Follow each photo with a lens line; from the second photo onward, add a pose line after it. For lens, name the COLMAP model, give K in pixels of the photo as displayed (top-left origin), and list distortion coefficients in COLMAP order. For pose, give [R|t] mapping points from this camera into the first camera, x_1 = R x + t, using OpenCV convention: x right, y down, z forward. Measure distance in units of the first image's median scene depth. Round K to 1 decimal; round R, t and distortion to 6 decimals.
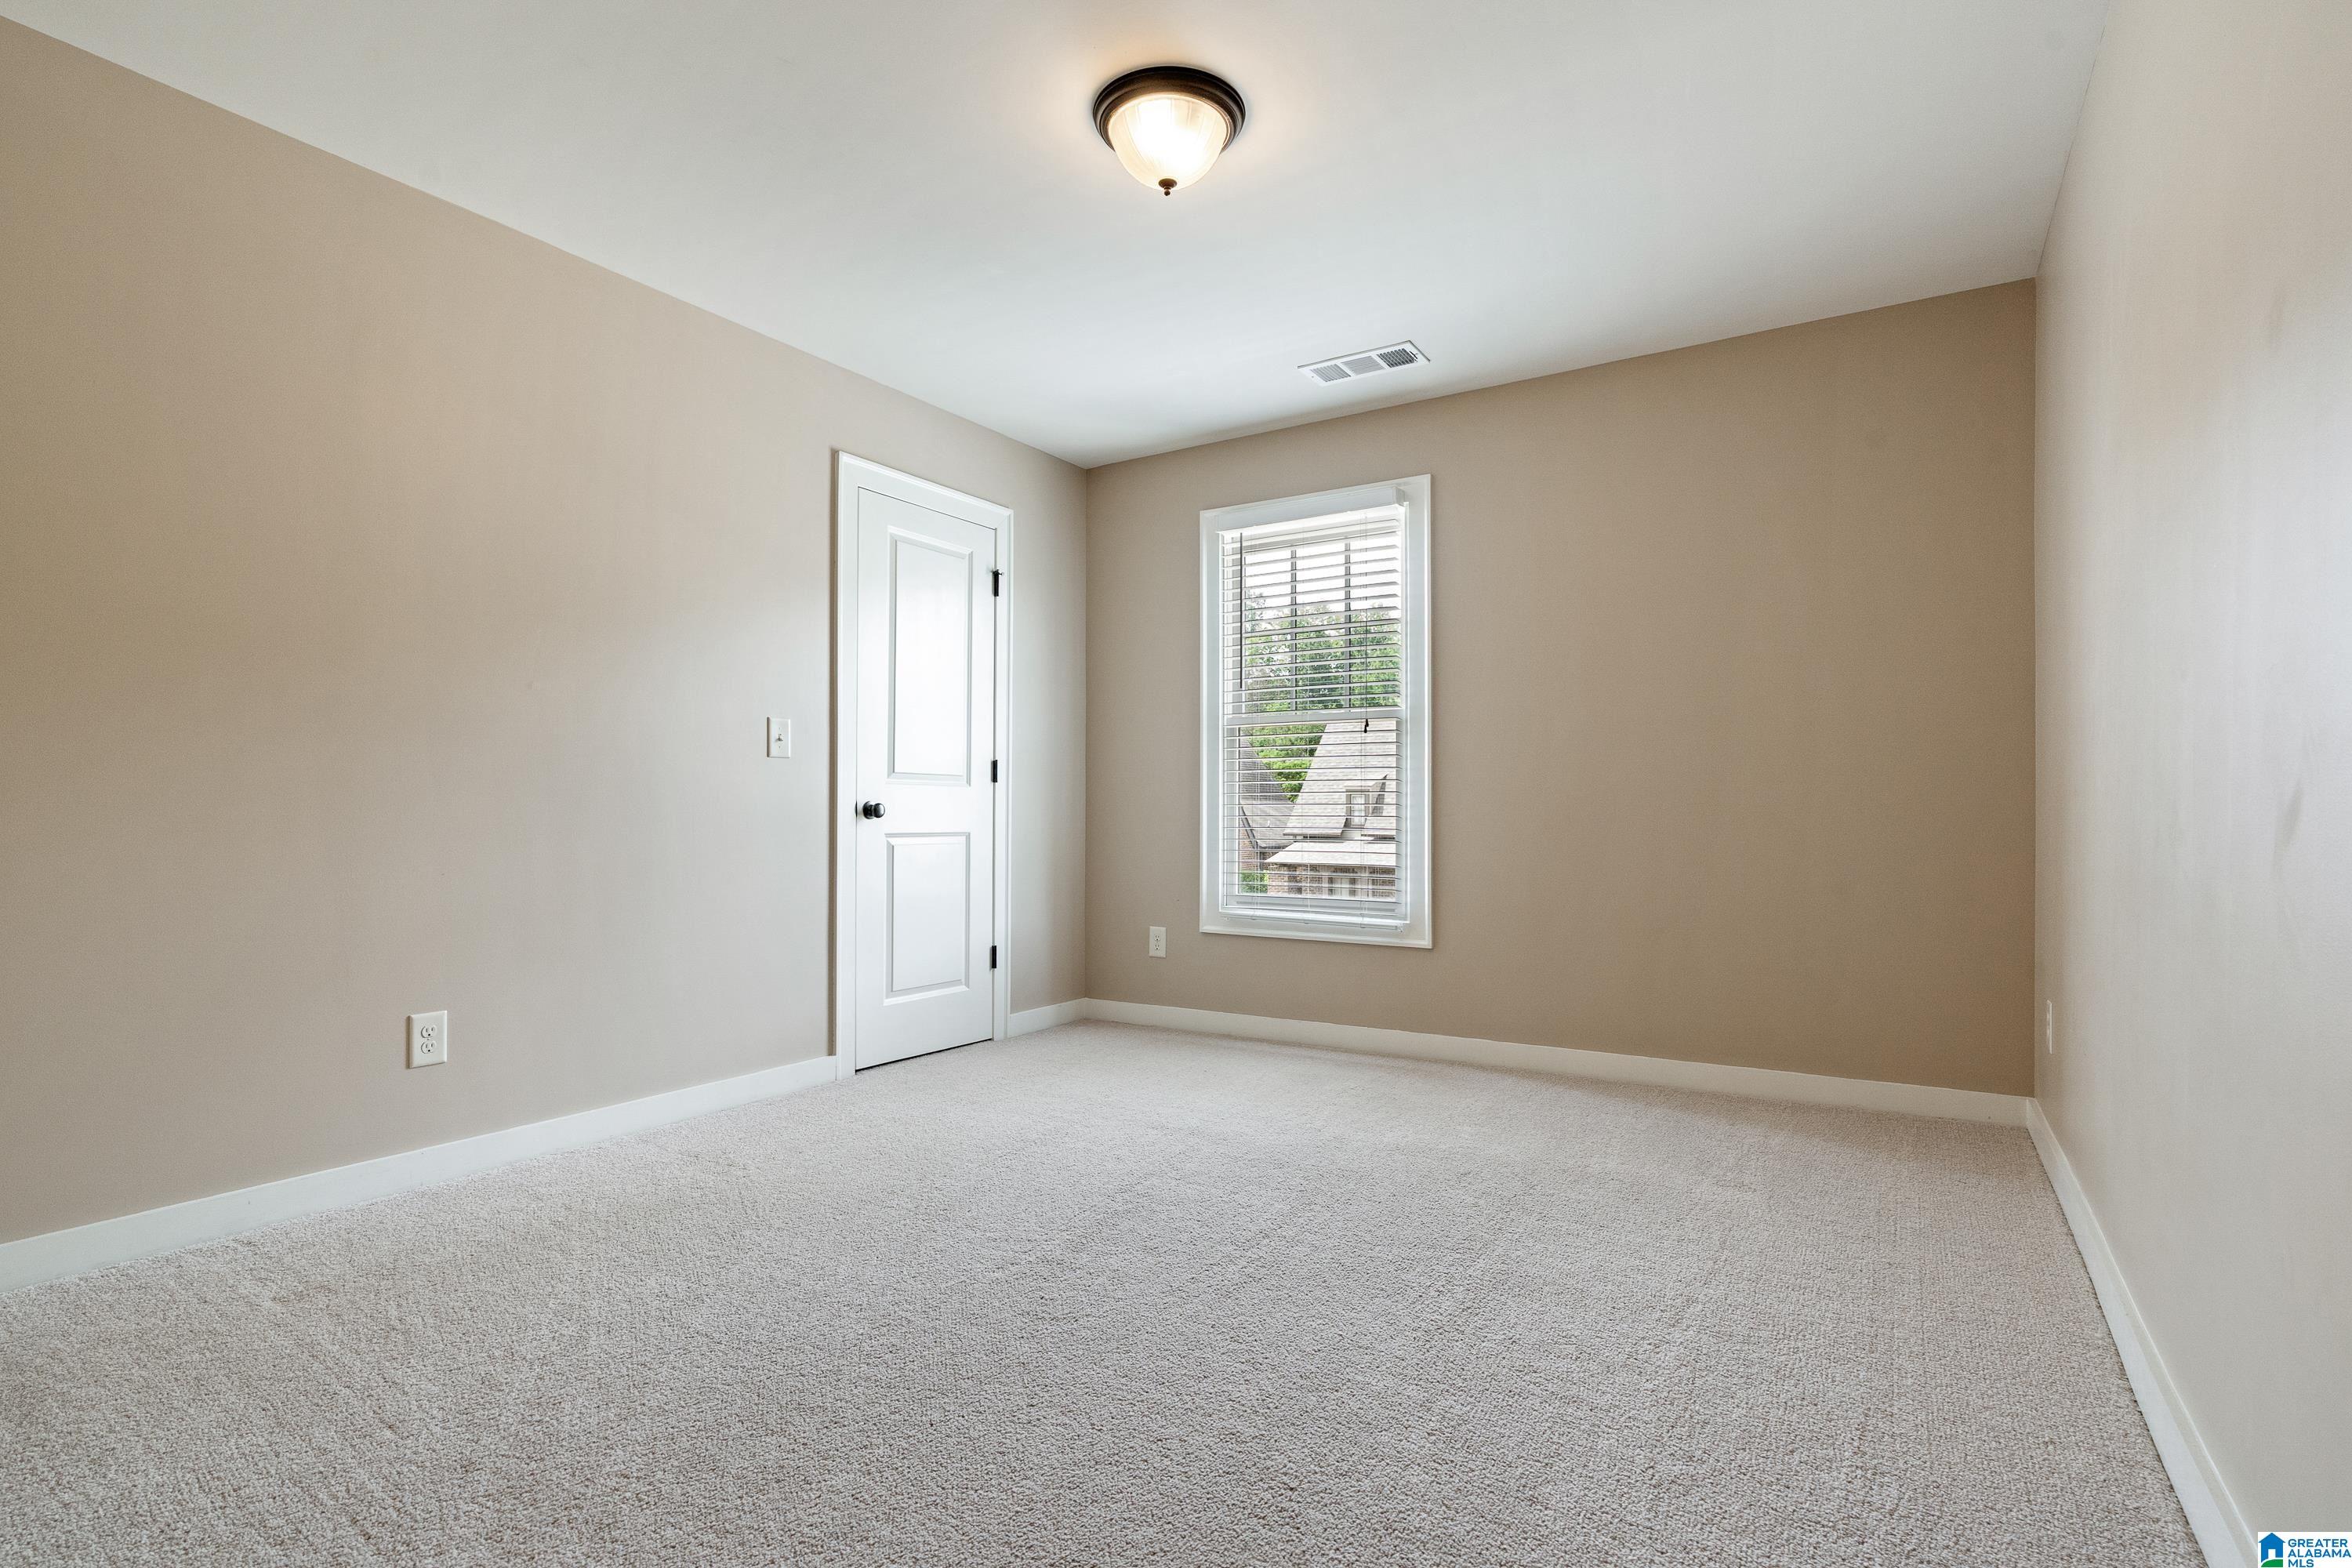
lens RADIAL K [[1155.0, 0, 1175.4], [0, 1155.0, 783.2], [0, 0, 1]] dist [0.002238, -0.000052]
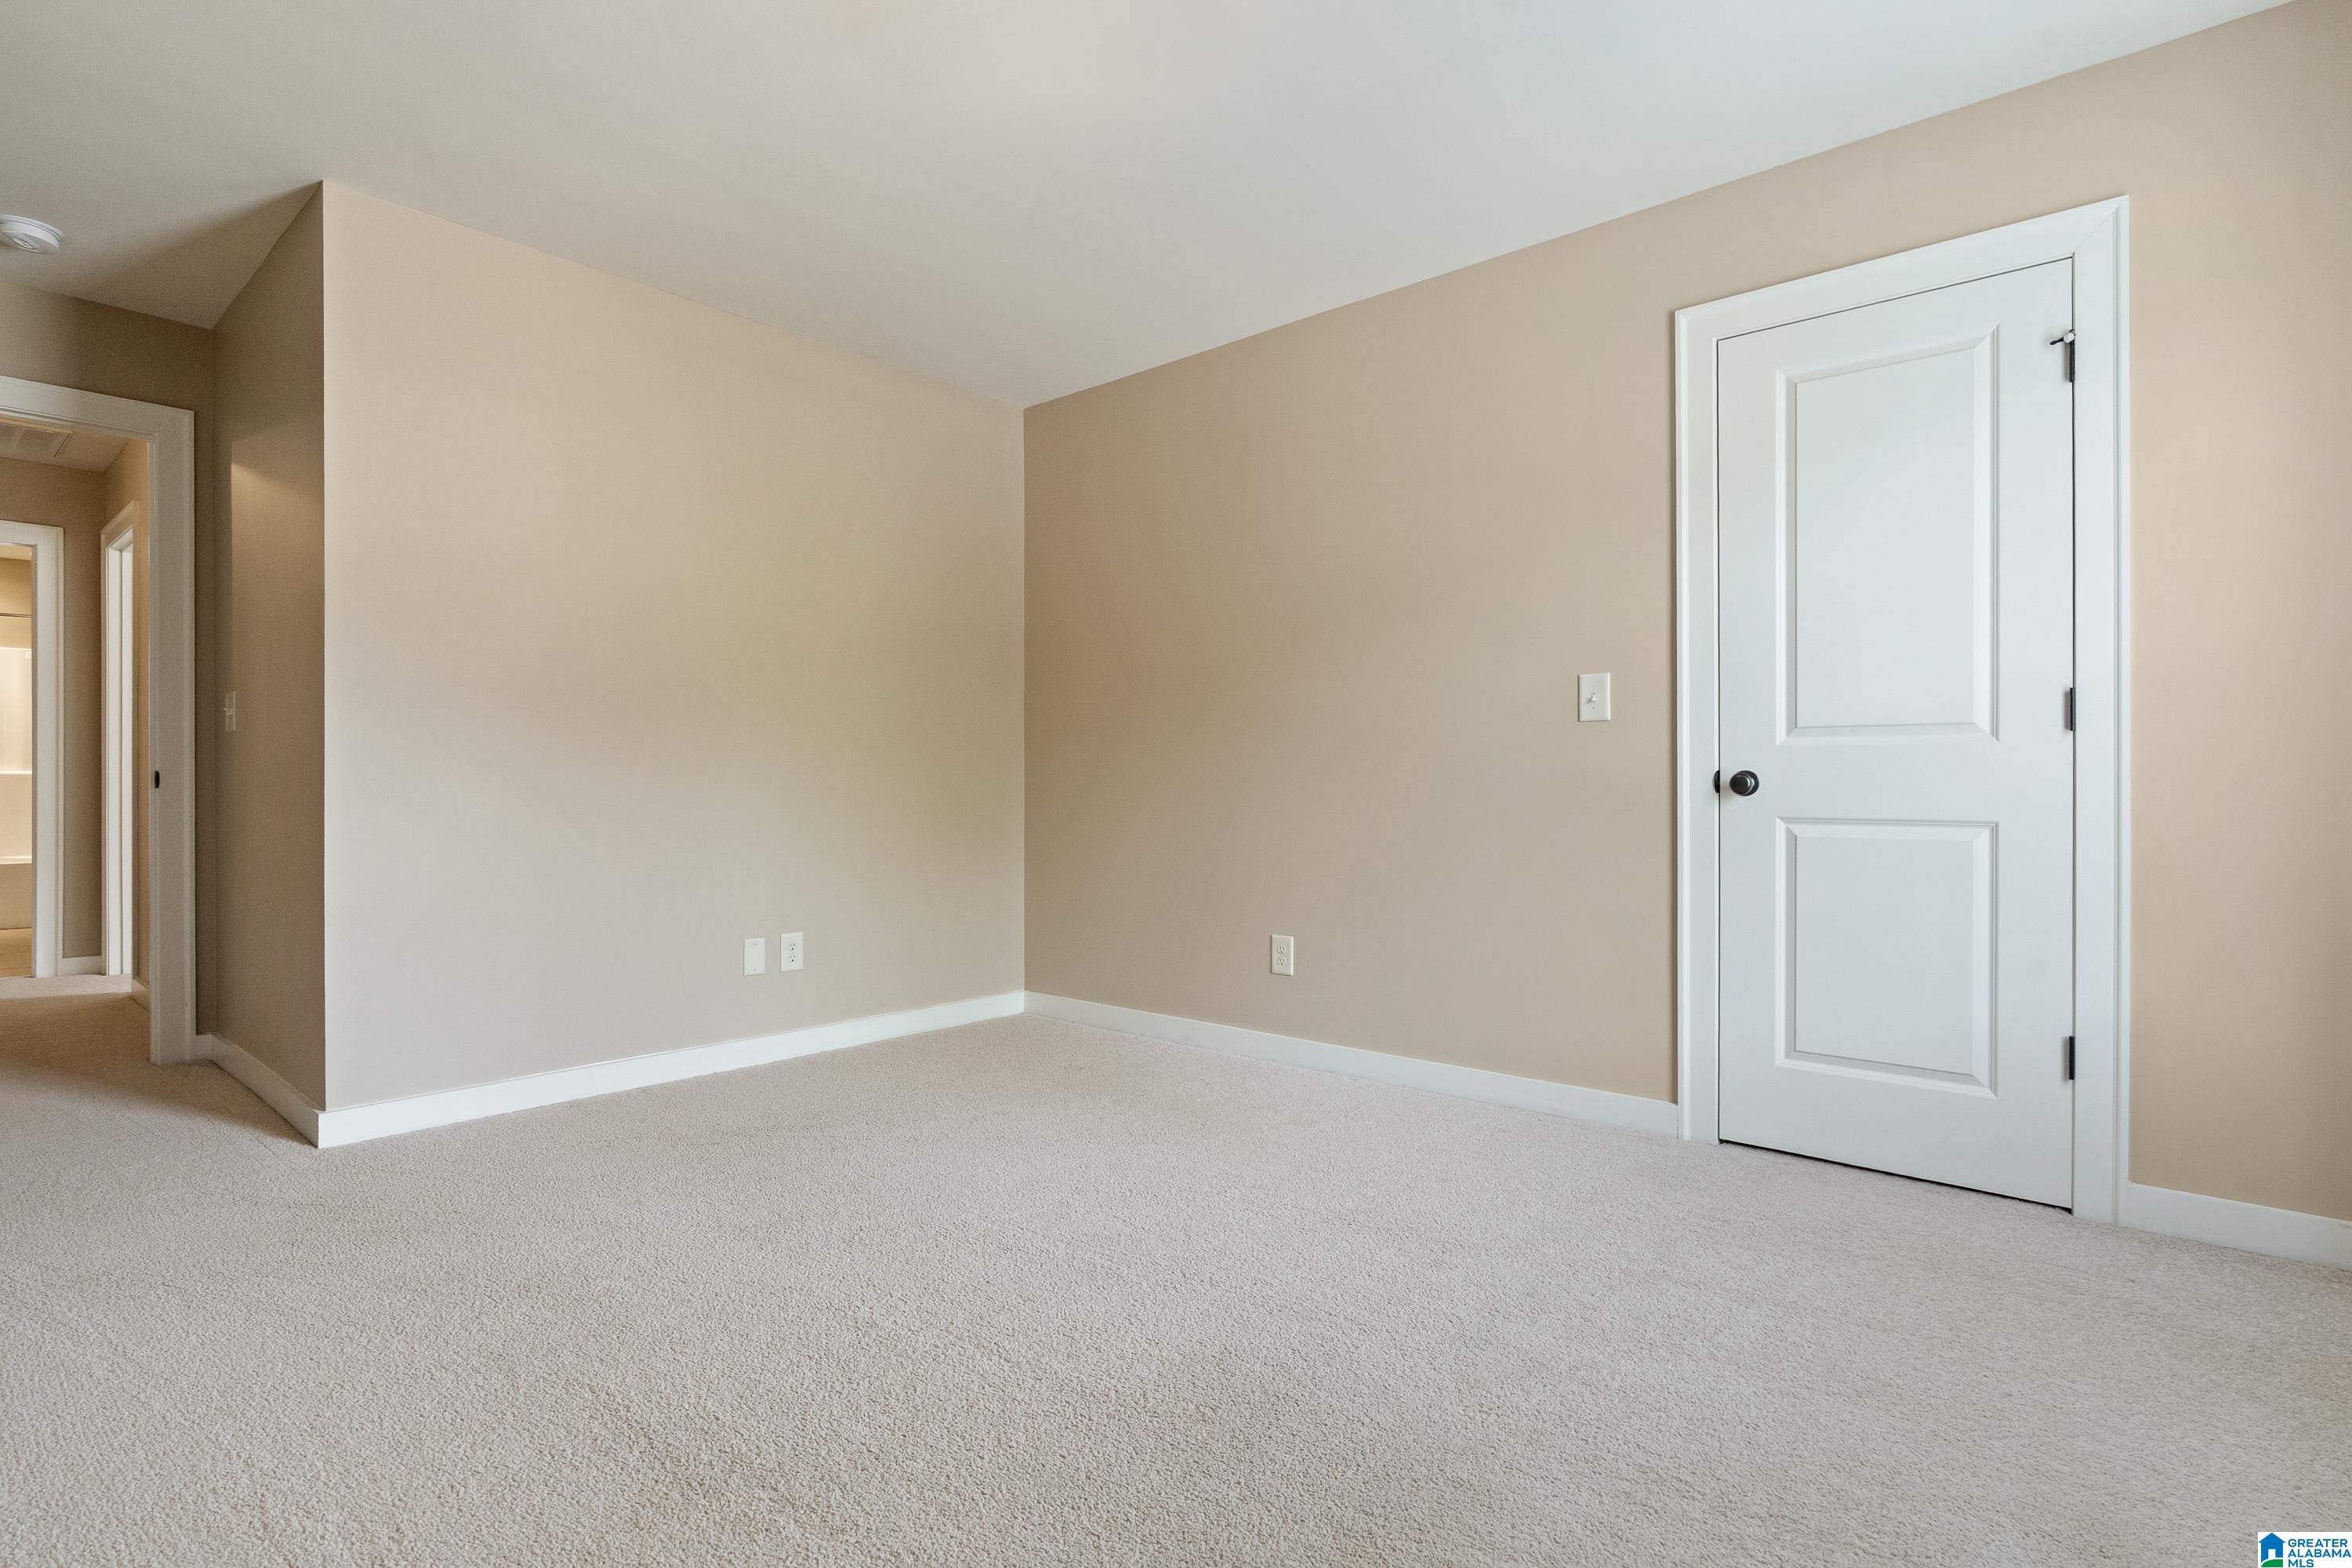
lens RADIAL K [[1155.0, 0, 1161.6], [0, 1155.0, 787.0], [0, 0, 1]] dist [0.002238, -0.000052]
pose [[-0.156109, -0.017366, -0.987587, 0.486072], [0.010393, 0.999761, -0.019223, 0.035014], [0.987685, -0.013265, -0.155891, 0.744465]]
